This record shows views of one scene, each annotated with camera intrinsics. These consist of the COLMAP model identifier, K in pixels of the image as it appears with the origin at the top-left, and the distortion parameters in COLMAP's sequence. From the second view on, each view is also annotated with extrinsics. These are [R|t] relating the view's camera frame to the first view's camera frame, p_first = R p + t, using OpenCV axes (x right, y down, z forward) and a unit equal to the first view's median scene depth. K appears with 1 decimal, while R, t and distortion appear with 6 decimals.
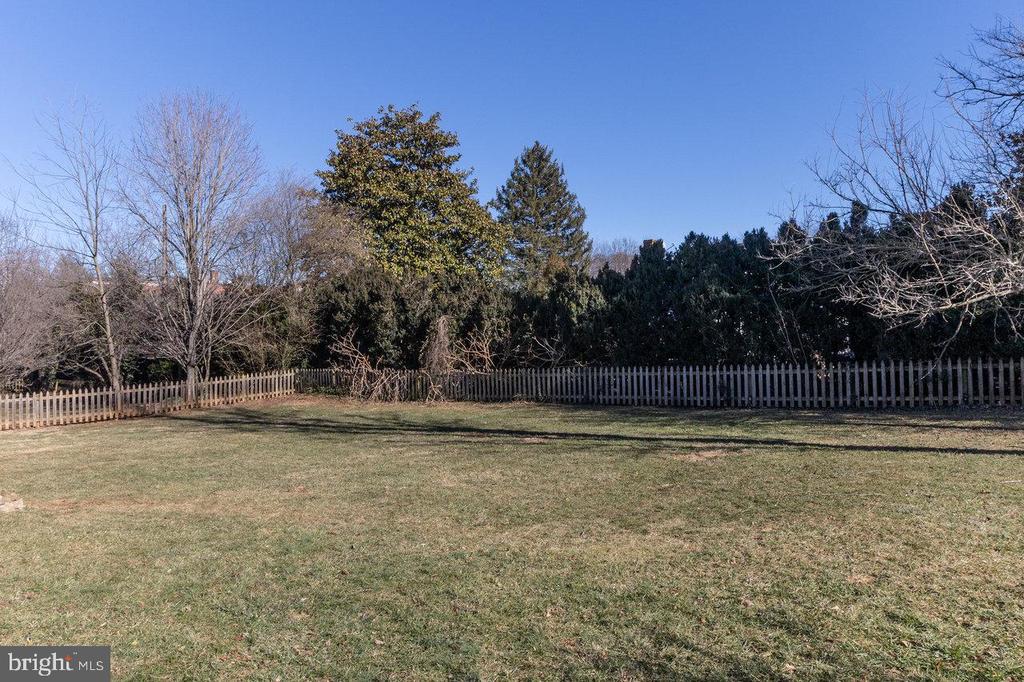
lens RADIAL K [[727.0, 0, 512.0], [0, 727.0, 341.0], [0, 0, 1]] dist [0.002071, -0.007577]
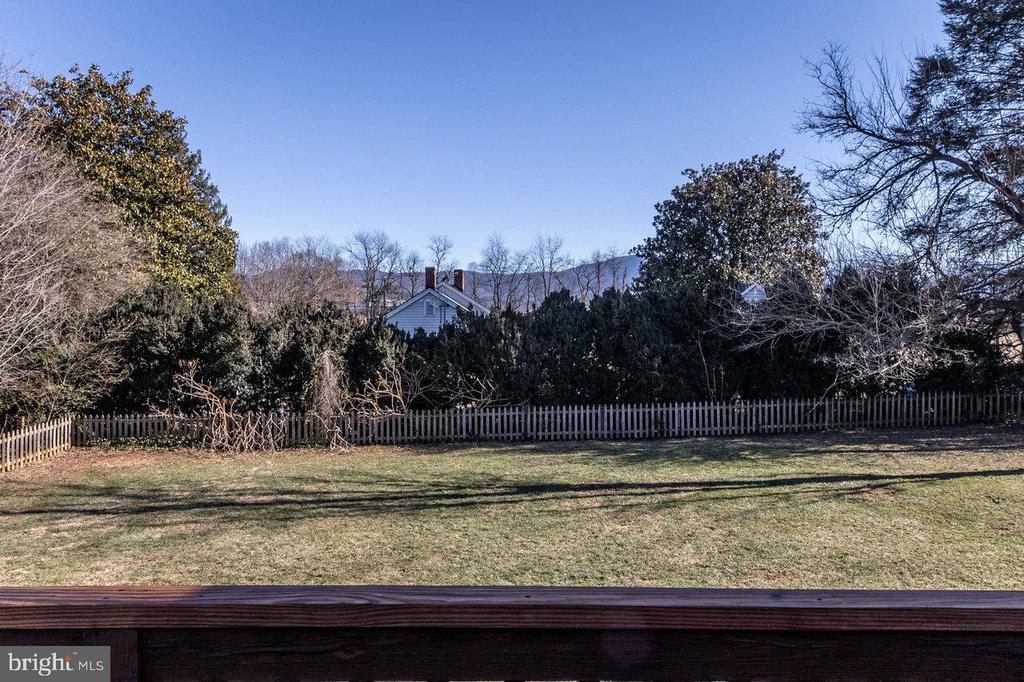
lens RADIAL K [[727.0, 0, 512.0], [0, 727.0, 341.0], [0, 0, 1]] dist [0.002071, -0.007577]
pose [[0.773836, 0.004848, 0.633367, -0.658191], [-0.012653, 0.999889, 0.007806, -0.075731], [-0.633259, -0.014055, 0.773812, 0.217391]]
